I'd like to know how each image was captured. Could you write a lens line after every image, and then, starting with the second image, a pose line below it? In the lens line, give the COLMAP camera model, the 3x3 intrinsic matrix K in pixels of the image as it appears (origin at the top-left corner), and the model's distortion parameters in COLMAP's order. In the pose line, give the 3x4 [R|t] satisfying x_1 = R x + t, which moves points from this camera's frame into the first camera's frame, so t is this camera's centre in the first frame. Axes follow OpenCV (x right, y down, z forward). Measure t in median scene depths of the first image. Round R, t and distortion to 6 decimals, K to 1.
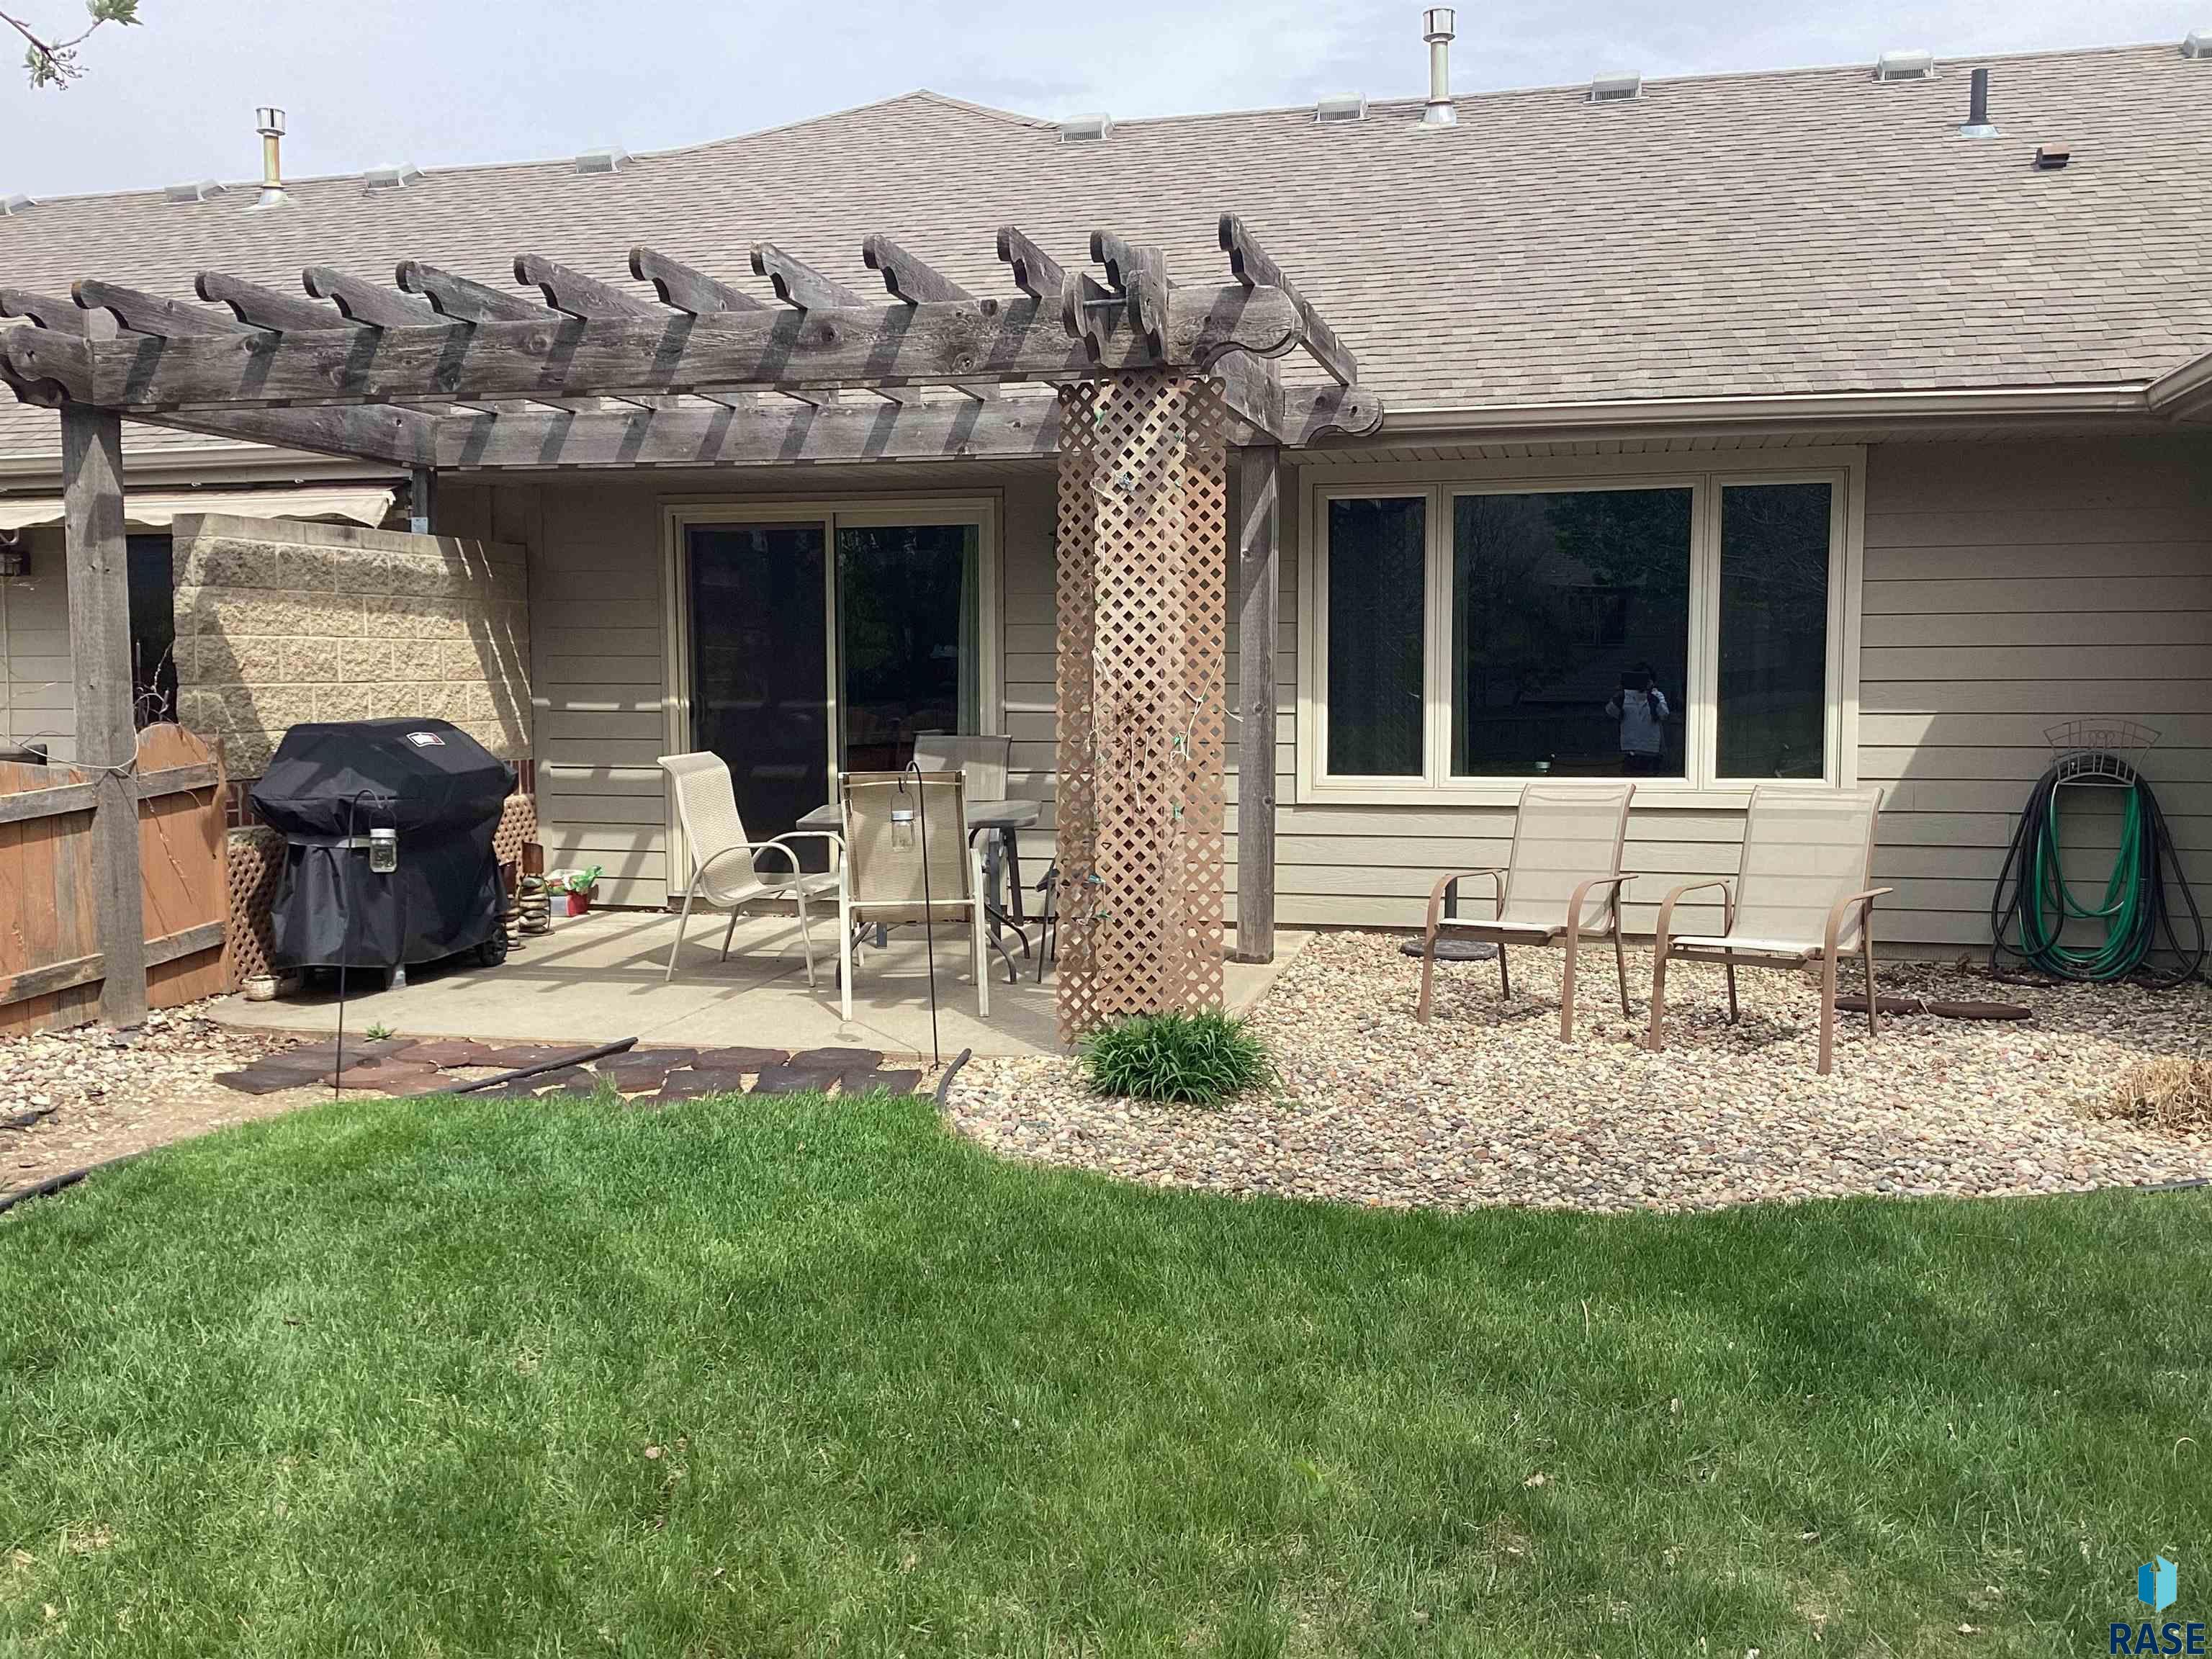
lens RADIAL K [[1975.1, 0, 1106.0], [0, 1975.1, 829.5], [0, 0, 1]] dist [0.138572, -0.305707]
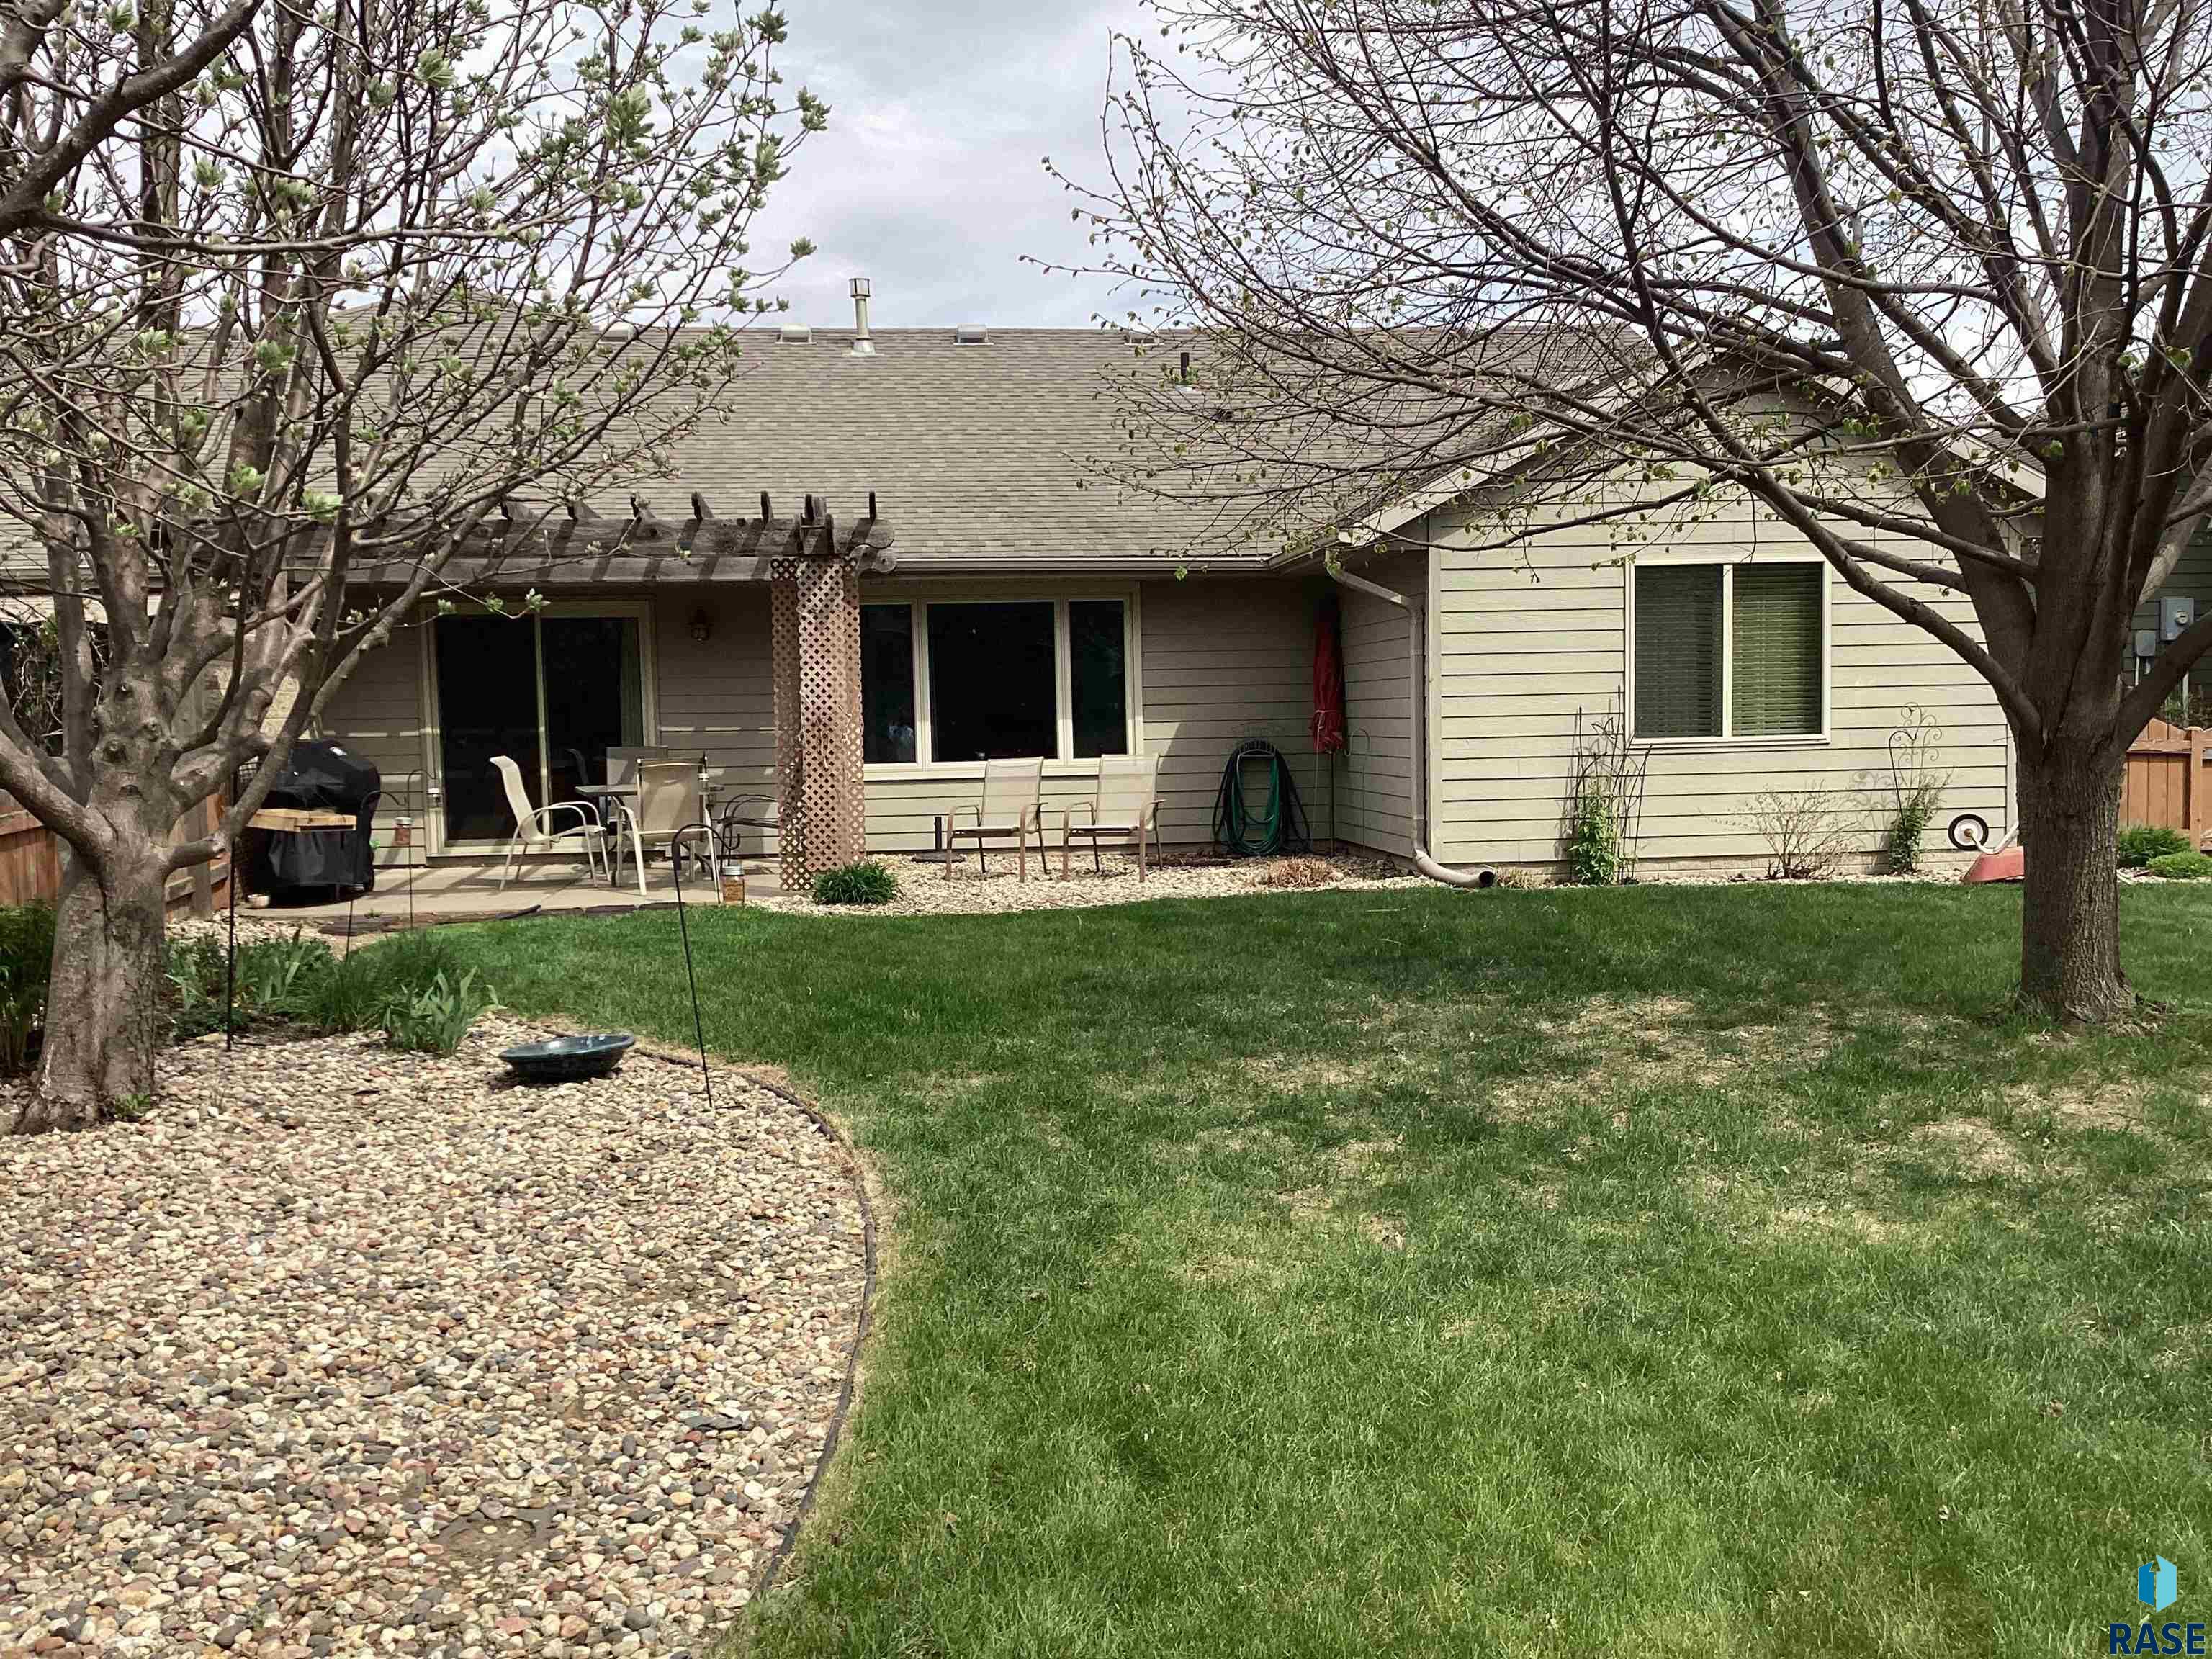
lens RADIAL K [[1975.1, 0, 1106.0], [0, 1975.1, 829.5], [0, 0, 1]] dist [0.138572, -0.305707]
pose [[0.935935, -0.037988, 0.350119, -0.315007], [0.046461, 0.998795, -0.015828, 0.071352], [-0.349096, 0.031081, 0.936572, -0.735734]]
